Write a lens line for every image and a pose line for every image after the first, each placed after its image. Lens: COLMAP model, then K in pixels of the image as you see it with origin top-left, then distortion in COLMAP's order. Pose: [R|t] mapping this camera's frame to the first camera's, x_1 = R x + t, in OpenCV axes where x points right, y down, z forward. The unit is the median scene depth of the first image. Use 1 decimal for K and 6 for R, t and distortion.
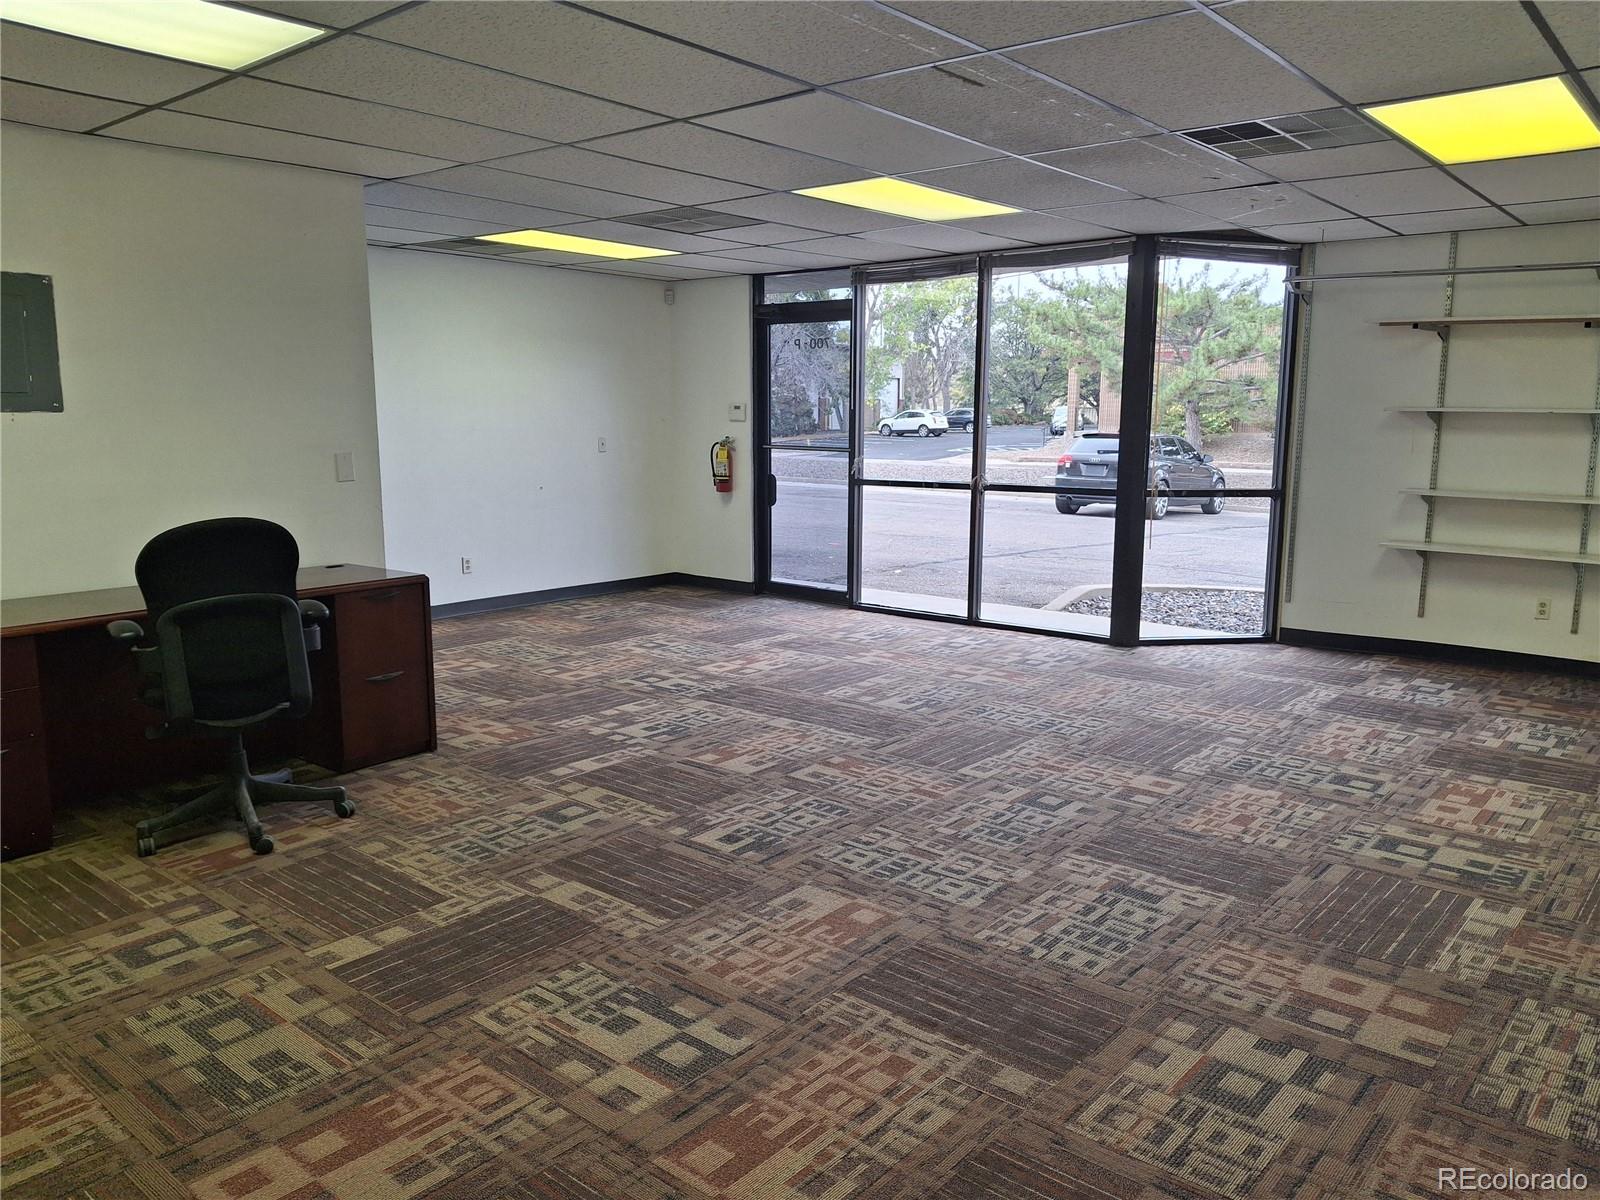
lens RADIAL K [[1175.2, 0, 829.4], [0, 1175.2, 601.9], [0, 0, 1]] dist [0.123971, -0.357227]
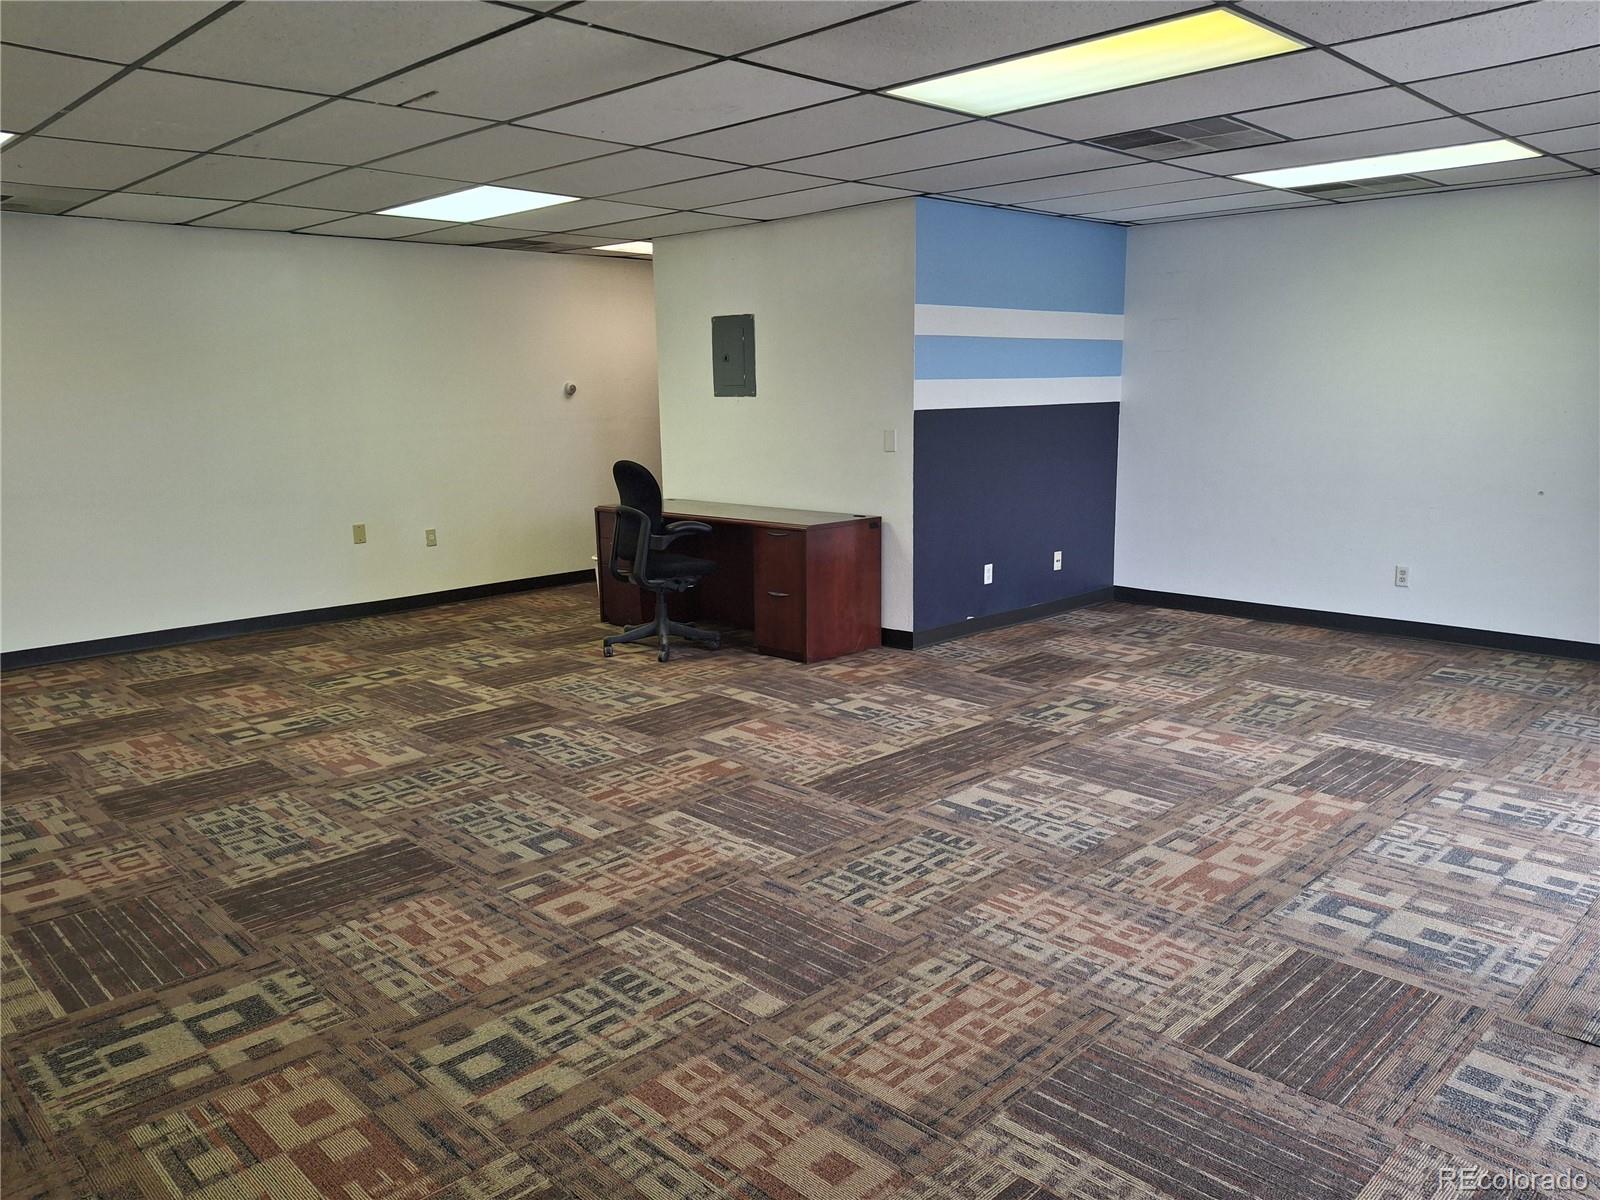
lens RADIAL K [[1189.7, 0, 838.7], [0, 1189.7, 600.2], [0, 0, 1]] dist [0.087789, -0.192515]
pose [[-0.084901, 0.178926, -0.980192, 1.027153], [-0.150928, 0.970084, 0.190154, -0.214776], [0.984892, 0.164082, -0.055356, 1.243547]]
